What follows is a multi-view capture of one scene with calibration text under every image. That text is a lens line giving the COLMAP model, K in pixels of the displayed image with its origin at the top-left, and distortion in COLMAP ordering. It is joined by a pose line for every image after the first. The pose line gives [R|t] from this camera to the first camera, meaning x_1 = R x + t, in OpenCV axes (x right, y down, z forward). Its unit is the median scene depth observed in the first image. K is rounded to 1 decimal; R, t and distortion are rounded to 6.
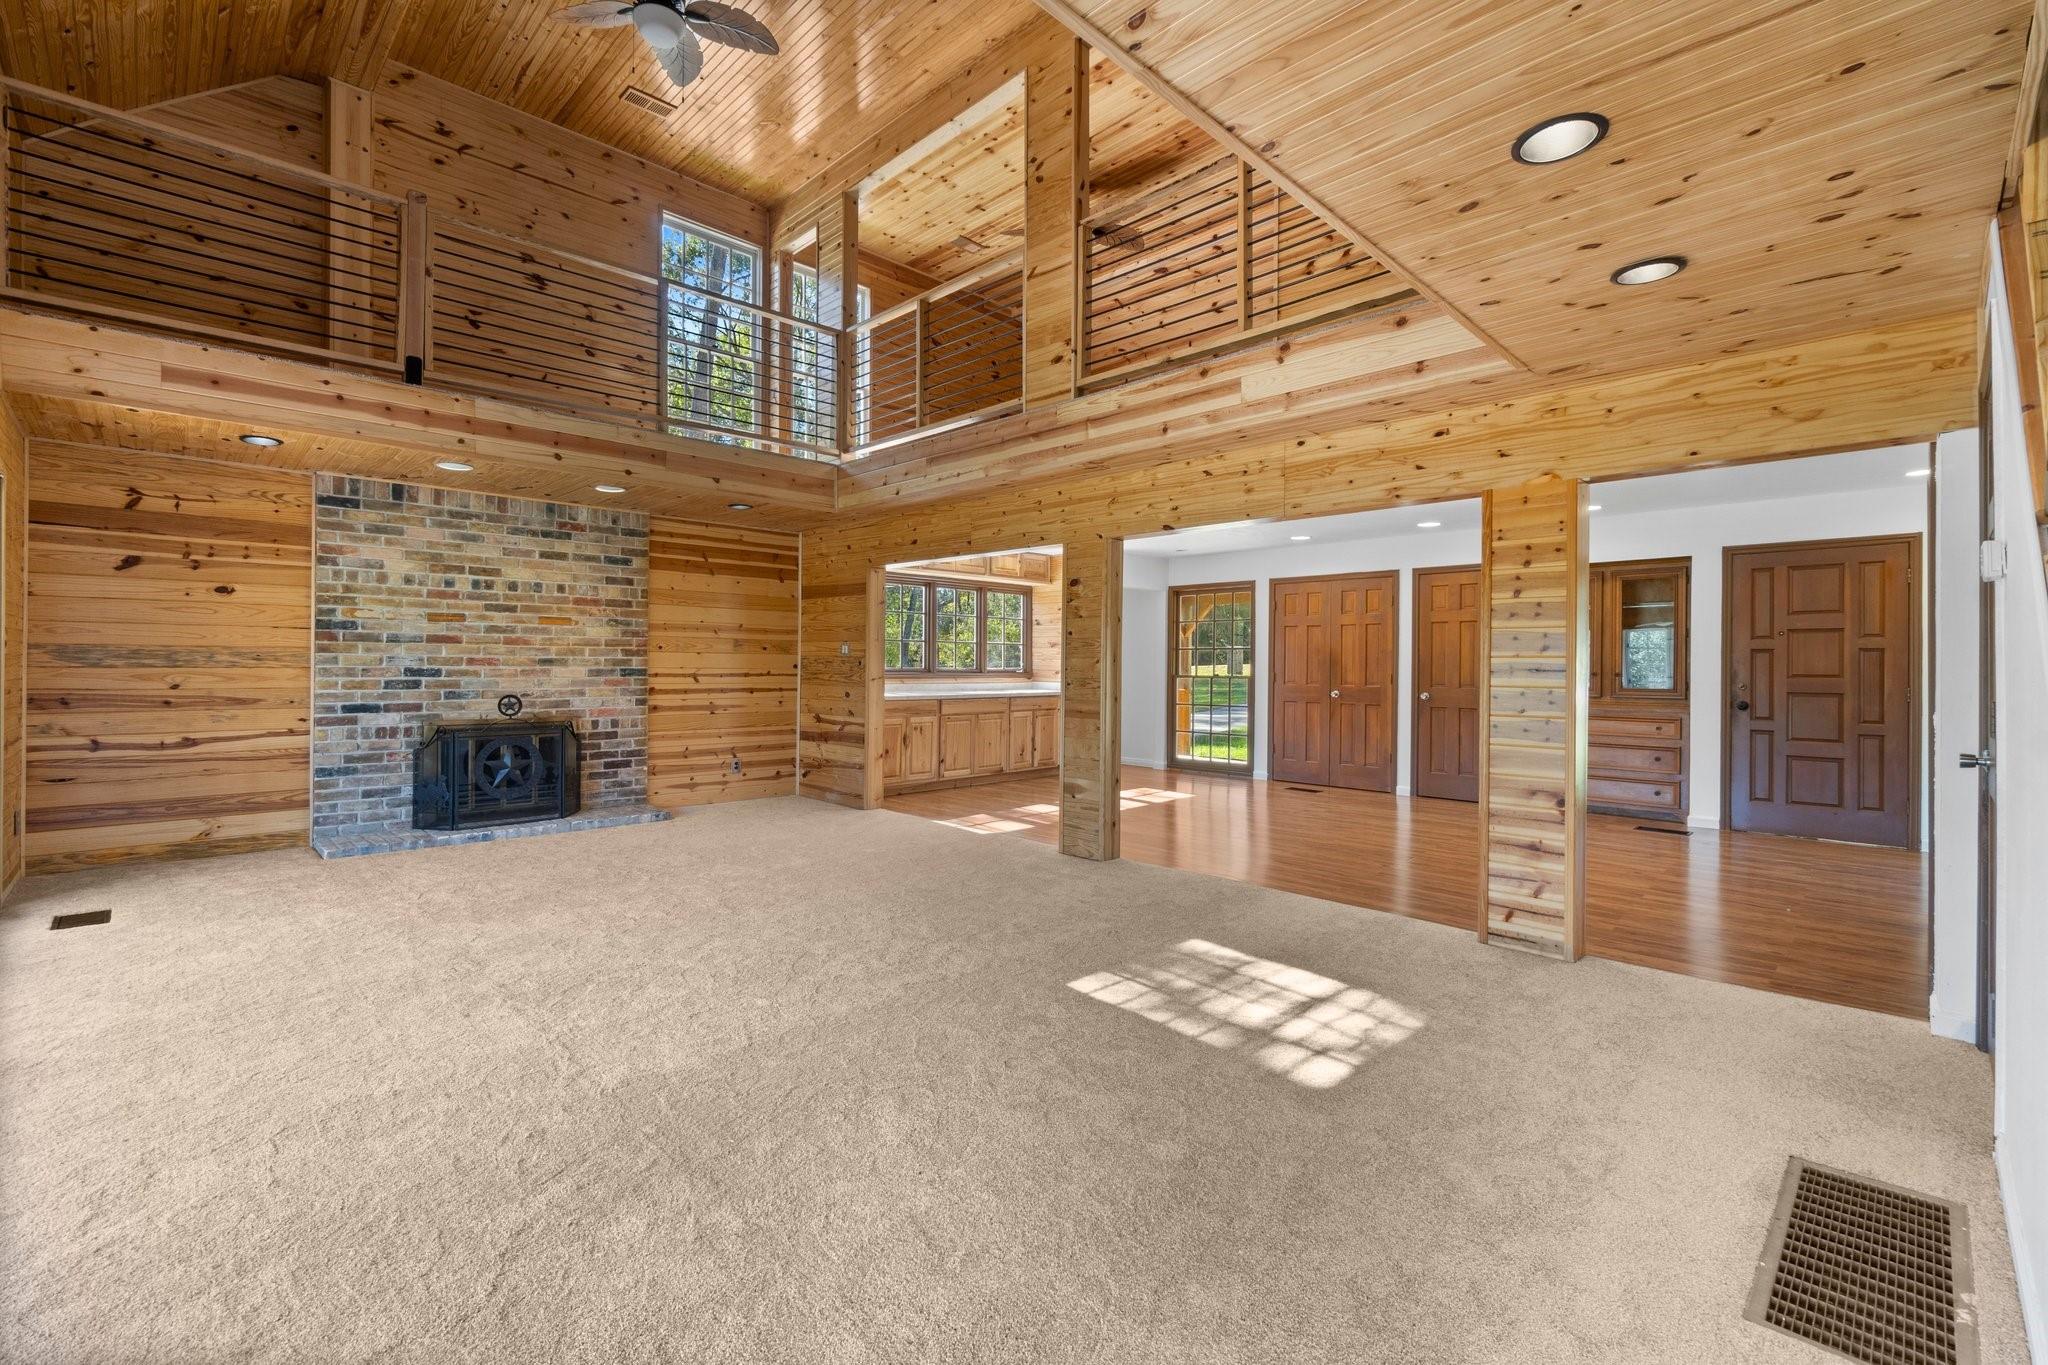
lens RADIAL K [[885.8, 0, 1017.0], [0, 885.8, 658.5], [0, 0, 1]] dist [-0.003118, 0.001122]
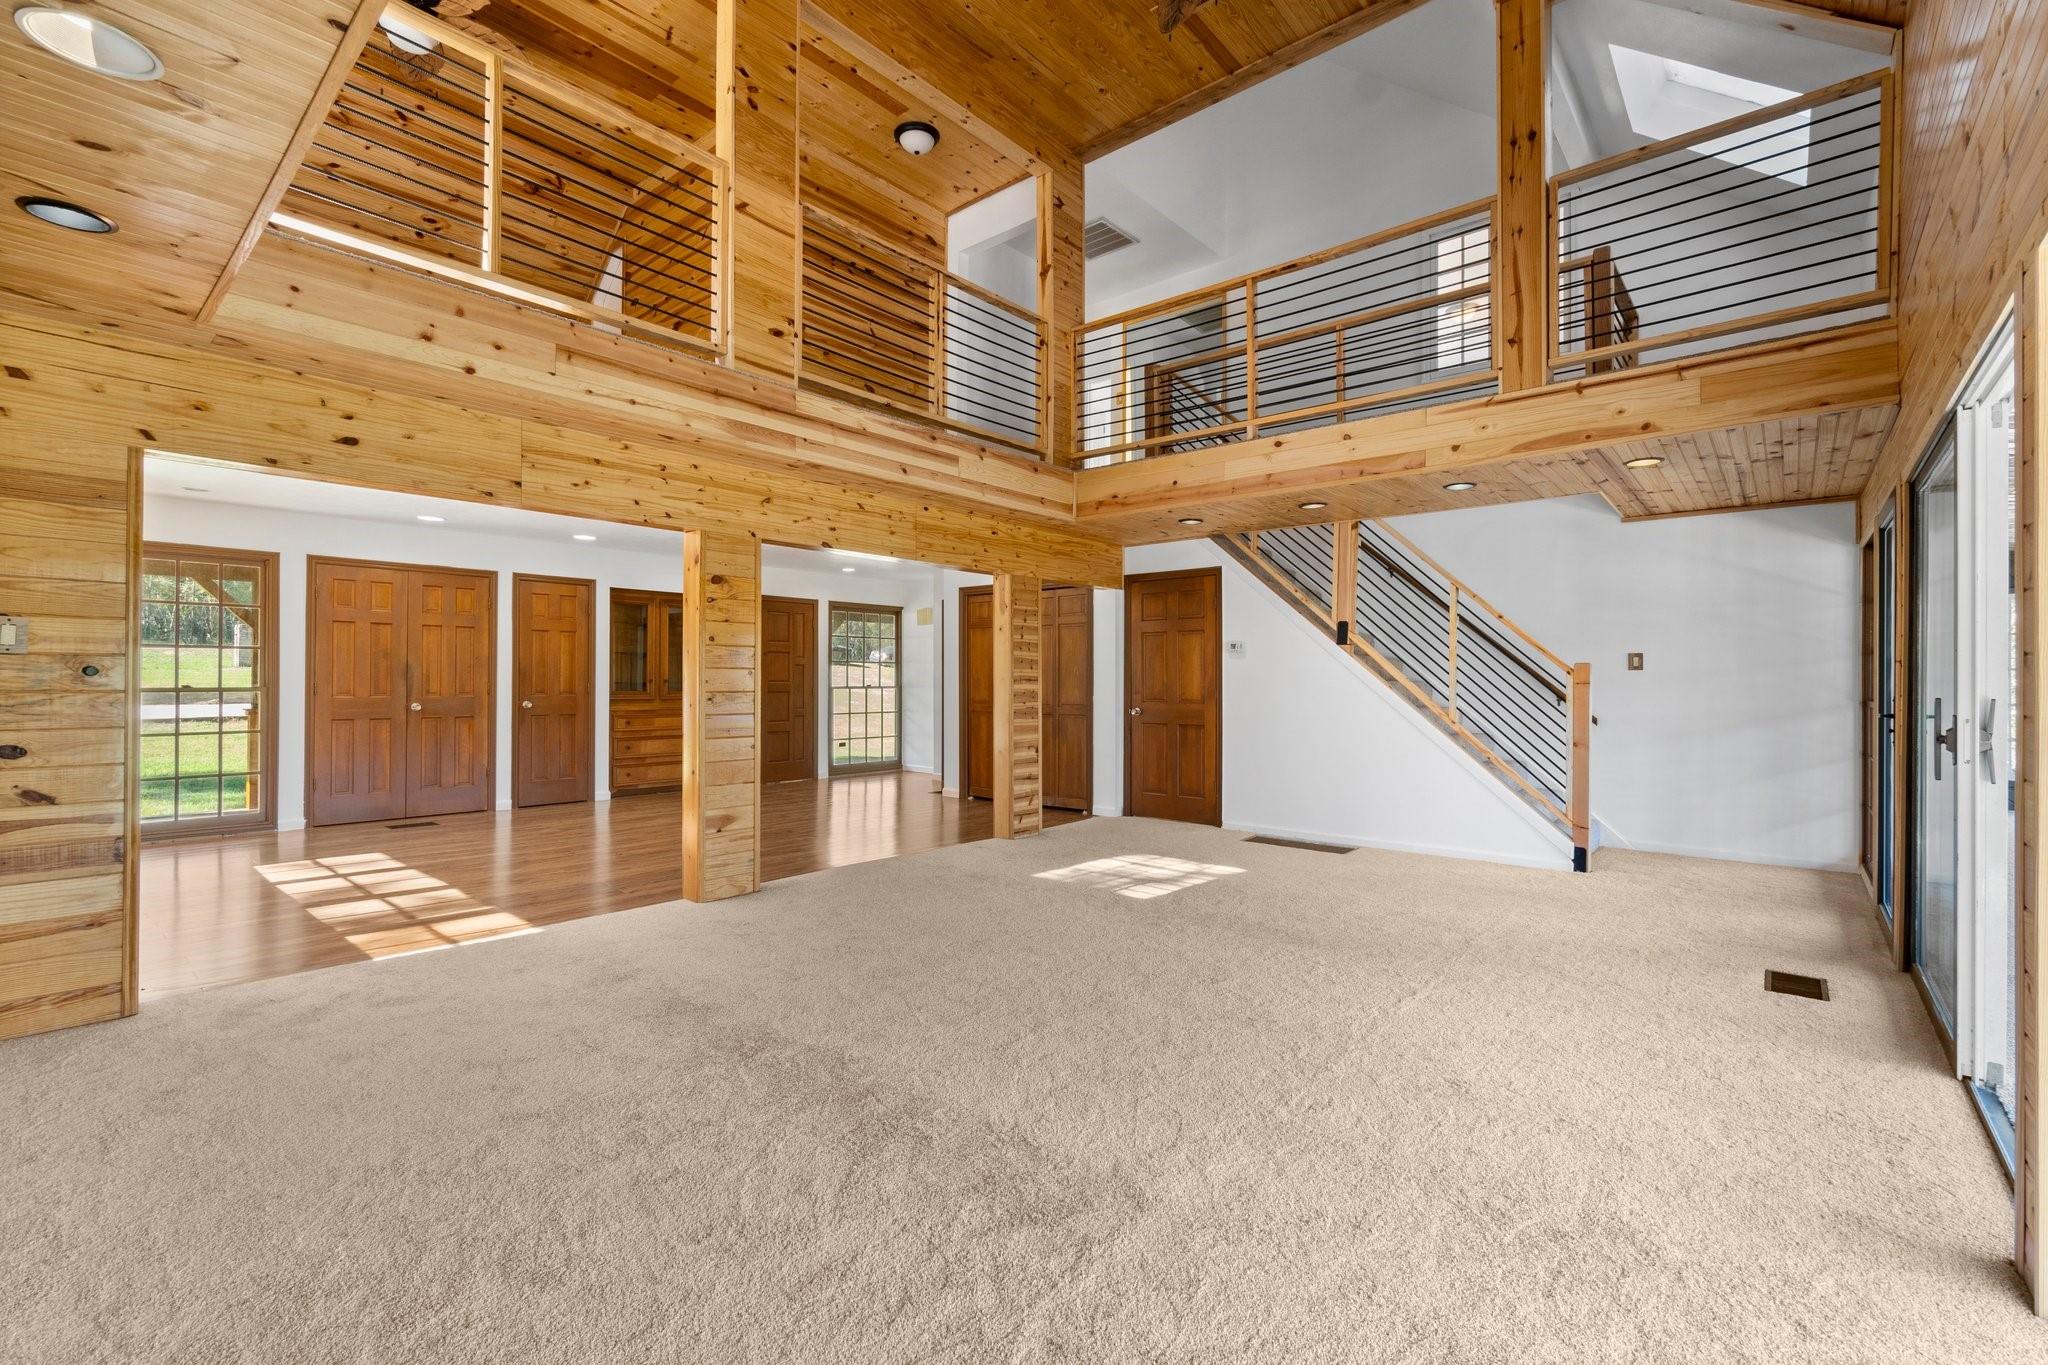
lens RADIAL K [[885.8, 0, 1014.1], [0, 885.8, 671.1], [0, 0, 1]] dist [-0.003118, 0.001122]
pose [[-0.080965, 0.002068, 0.996715, -0.720745], [-0.014085, 0.999896, -0.003219, 0.001555], [-0.996617, -0.014299, -0.080928, 0.696102]]
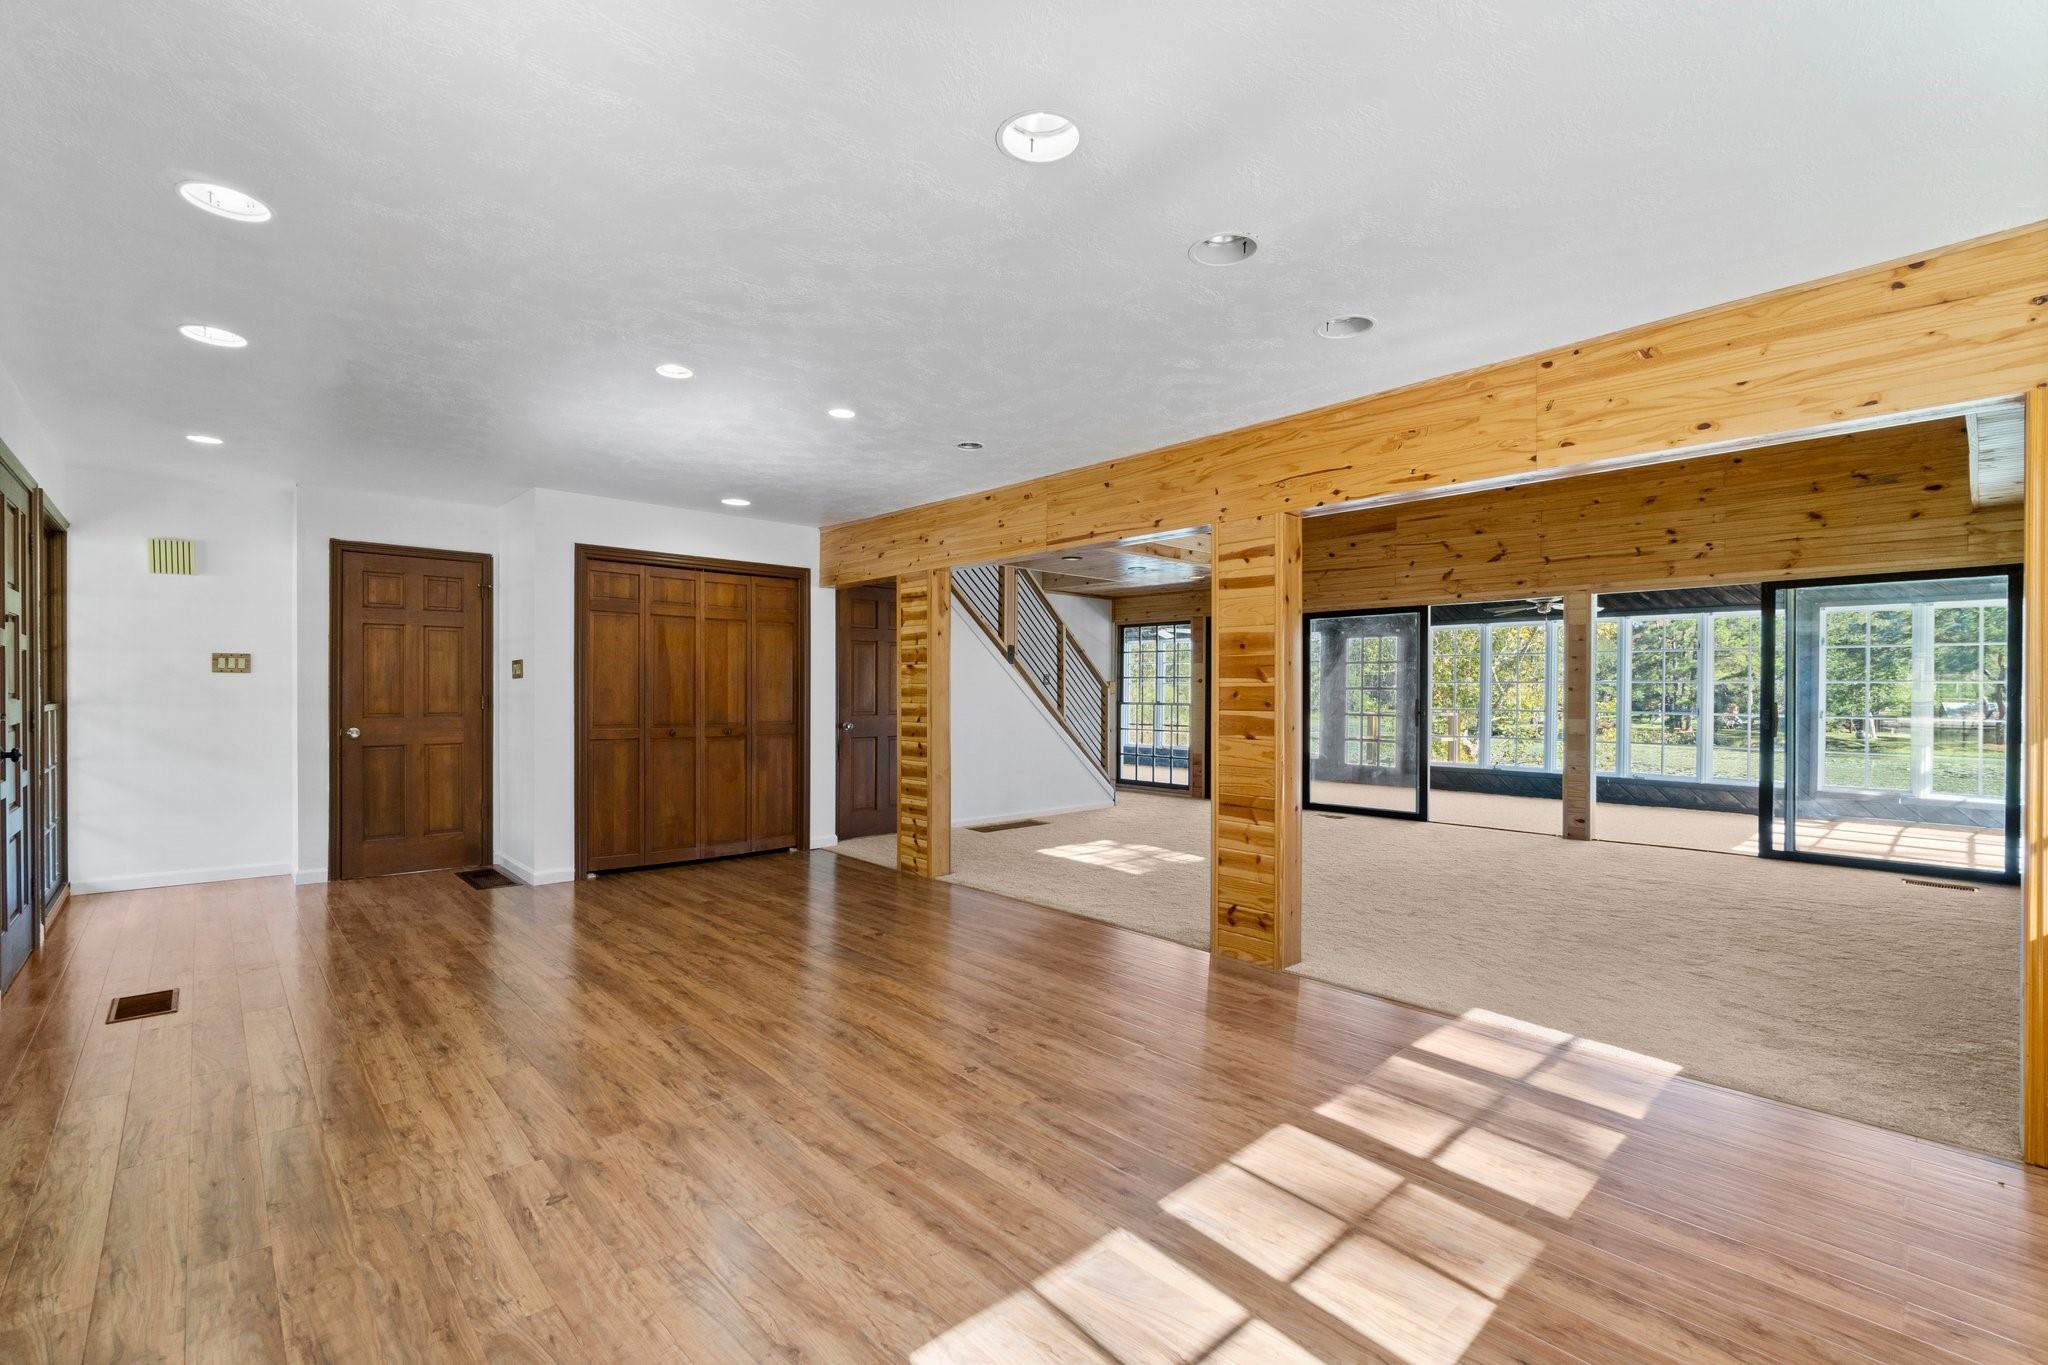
lens RADIAL K [[885.8, 0, 1002.3], [0, 885.8, 703.3], [0, 0, 1]] dist [-0.003118, 0.001122]
pose [[-0.999220, -0.012939, 0.037299, 0.229297], [-0.012727, 0.999902, 0.005901, 0.012801], [-0.037372, 0.005422, -0.999287, 1.529838]]
